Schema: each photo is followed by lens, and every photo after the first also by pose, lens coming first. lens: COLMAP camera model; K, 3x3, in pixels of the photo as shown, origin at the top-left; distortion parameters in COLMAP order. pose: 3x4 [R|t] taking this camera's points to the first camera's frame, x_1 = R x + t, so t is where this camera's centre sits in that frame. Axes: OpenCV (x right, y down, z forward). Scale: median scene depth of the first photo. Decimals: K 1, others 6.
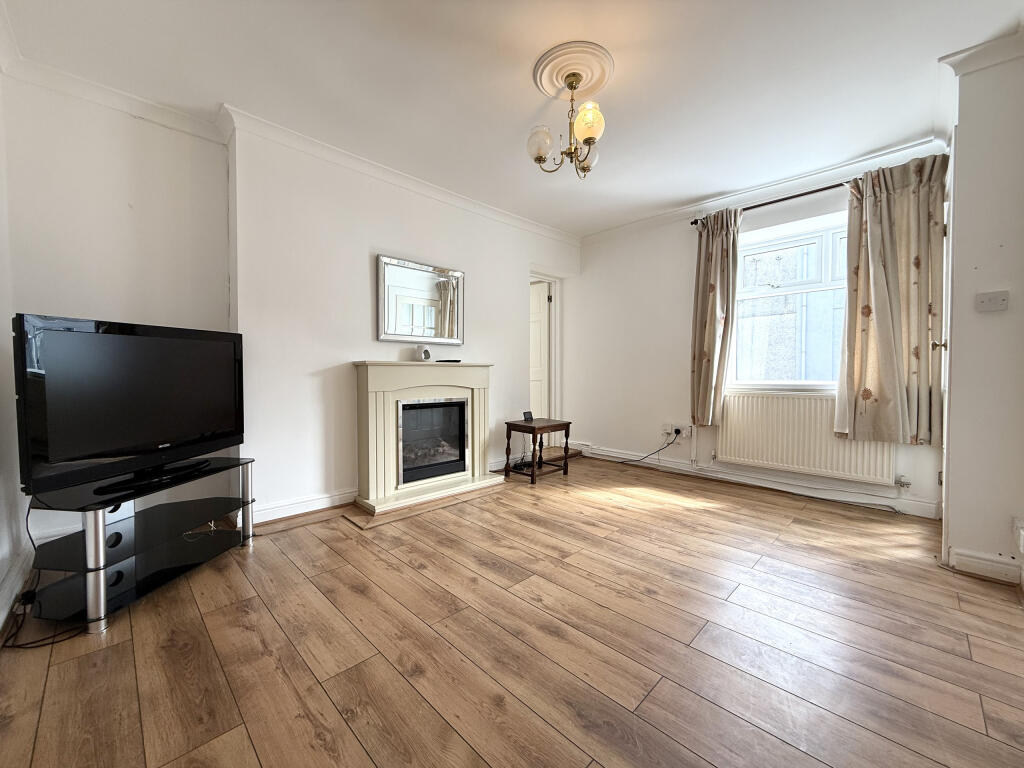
lens RADIAL K [[408.9, 0, 508.2], [0, 408.9, 382.9], [0, 0, 1]] dist [0.001227, -0.000025]
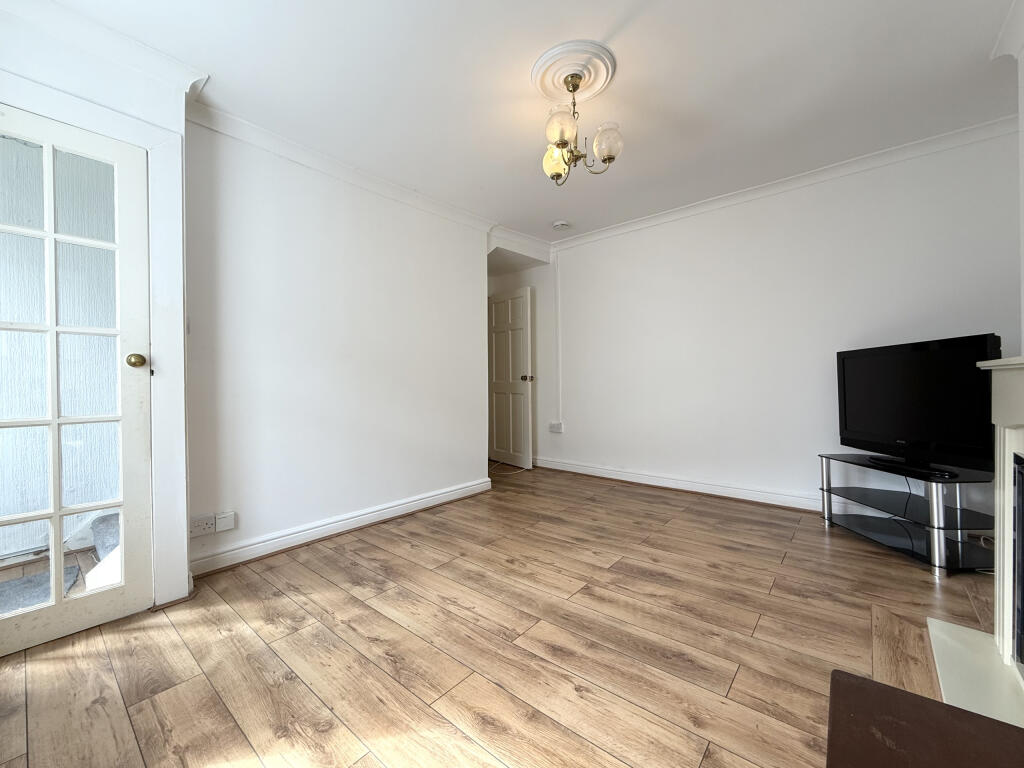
lens RADIAL K [[408.9, 0, 508.2], [0, 408.9, 382.9], [0, 0, 1]] dist [0.001227, -0.000025]
pose [[-0.996453, 0.012375, -0.083242, 0.332331], [0.009835, 0.999476, 0.030850, -0.055853], [0.083580, 0.029922, -0.996052, 1.634510]]
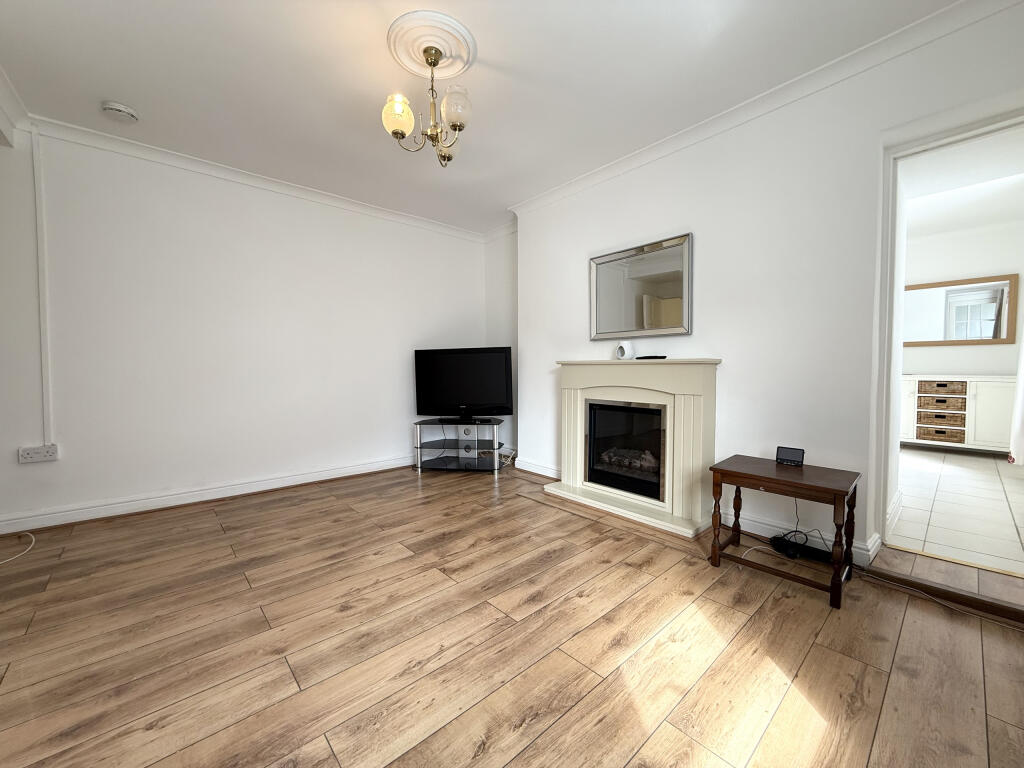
lens RADIAL K [[408.9, 0, 508.2], [0, 408.9, 382.9], [0, 0, 1]] dist [0.001227, -0.000025]
pose [[-0.059480, 0.034159, -0.997645, 0.904954], [-0.025258, 0.999043, 0.035713, -0.032721], [0.997910, 0.027323, -0.058560, 1.032074]]
